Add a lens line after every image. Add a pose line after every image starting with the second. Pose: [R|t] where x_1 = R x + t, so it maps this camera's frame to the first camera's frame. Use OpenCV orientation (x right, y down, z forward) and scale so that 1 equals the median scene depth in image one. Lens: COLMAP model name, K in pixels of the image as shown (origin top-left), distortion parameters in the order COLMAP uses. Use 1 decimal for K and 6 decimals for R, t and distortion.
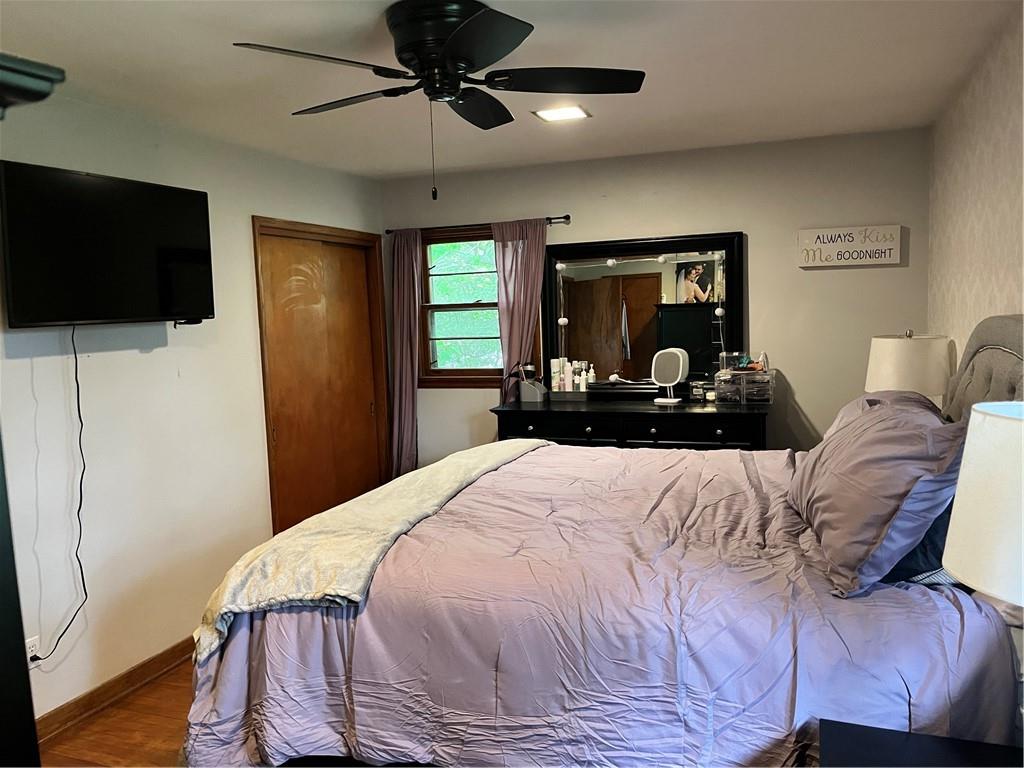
lens RADIAL K [[770.3, 0, 510.2], [0, 770.3, 390.4], [0, 0, 1]] dist [0.055017, -0.084559]
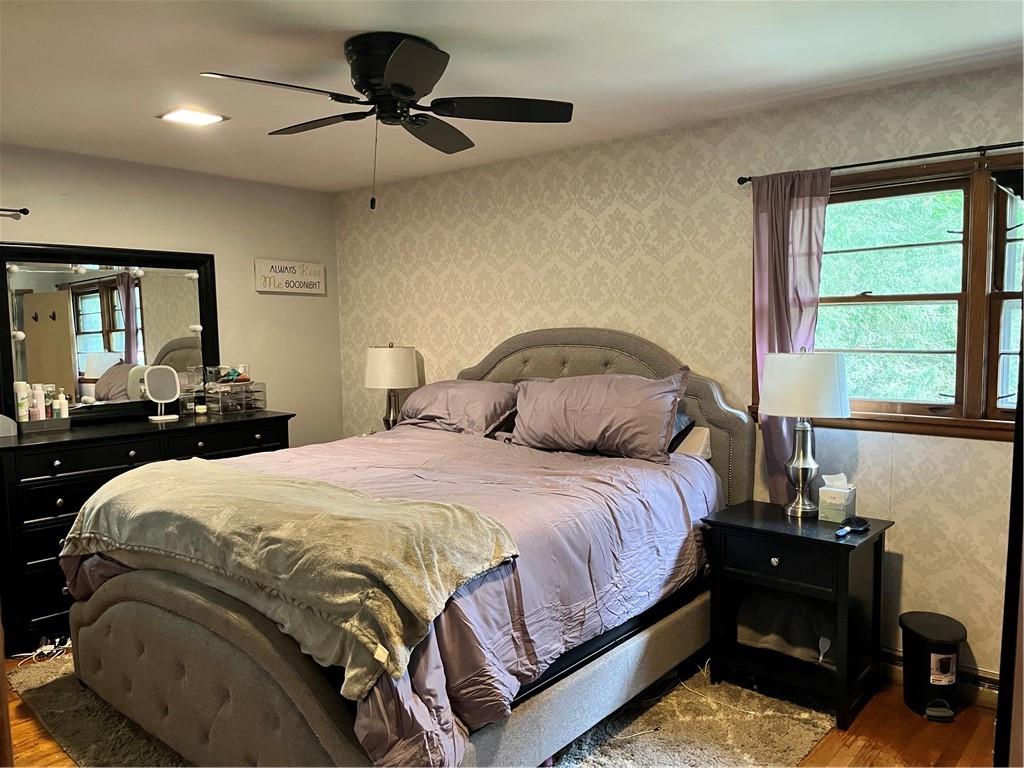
lens RADIAL K [[770.3, 0, 510.2], [0, 770.3, 390.4], [0, 0, 1]] dist [0.055017, -0.084559]
pose [[0.348065, -0.051615, 0.936048, -0.596343], [0.094730, 0.995309, 0.019657, 0.001245], [-0.932672, 0.081830, 0.351322, 0.262770]]
